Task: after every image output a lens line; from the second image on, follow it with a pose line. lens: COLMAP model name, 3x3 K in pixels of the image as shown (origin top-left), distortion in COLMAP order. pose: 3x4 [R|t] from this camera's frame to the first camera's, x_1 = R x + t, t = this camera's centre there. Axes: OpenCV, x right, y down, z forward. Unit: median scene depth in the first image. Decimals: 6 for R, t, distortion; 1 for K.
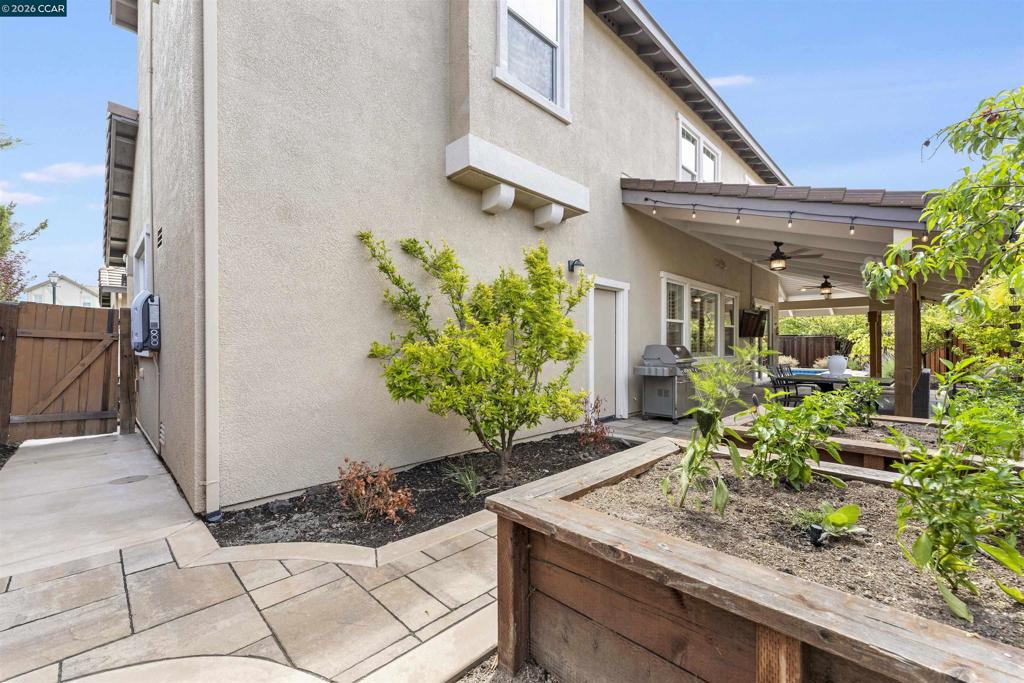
lens RADIAL K [[431.1, 0, 512.0], [0, 431.1, 341.5], [0, 0, 1]] dist [0.000636, 0.000269]
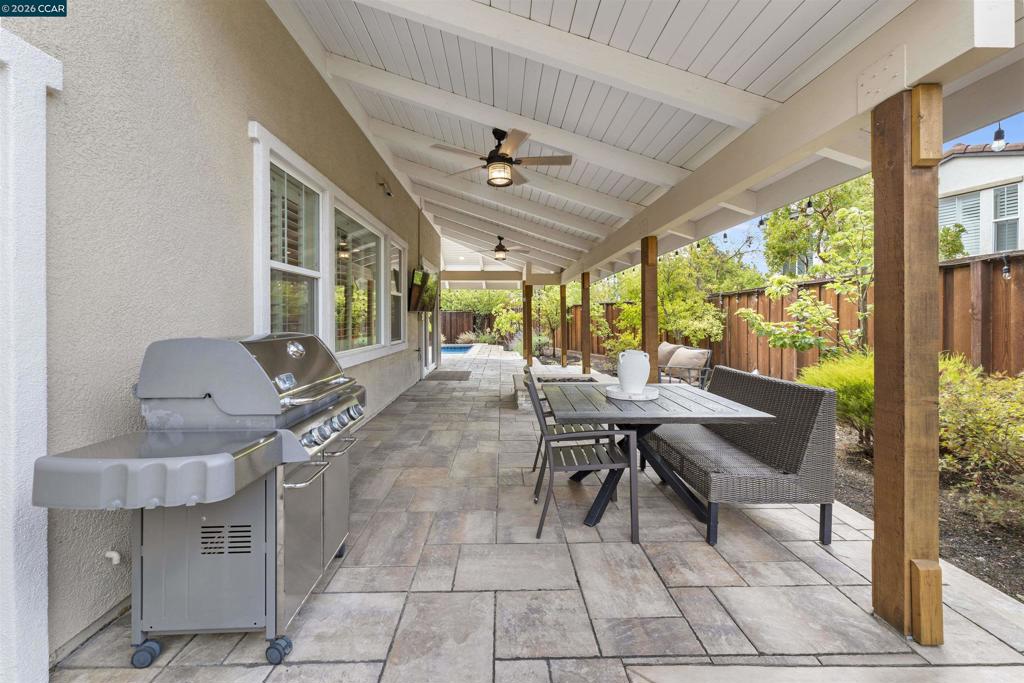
lens RADIAL K [[412.5, 0, 512.6], [0, 412.5, 327.5], [0, 0, 1]] dist [0.009956, 0.000003]
pose [[0.693081, -0.019762, 0.720589, 0.190447], [-0.000120, 0.999621, 0.027529, -0.002338], [-0.720860, -0.019166, 0.692816, 0.468309]]
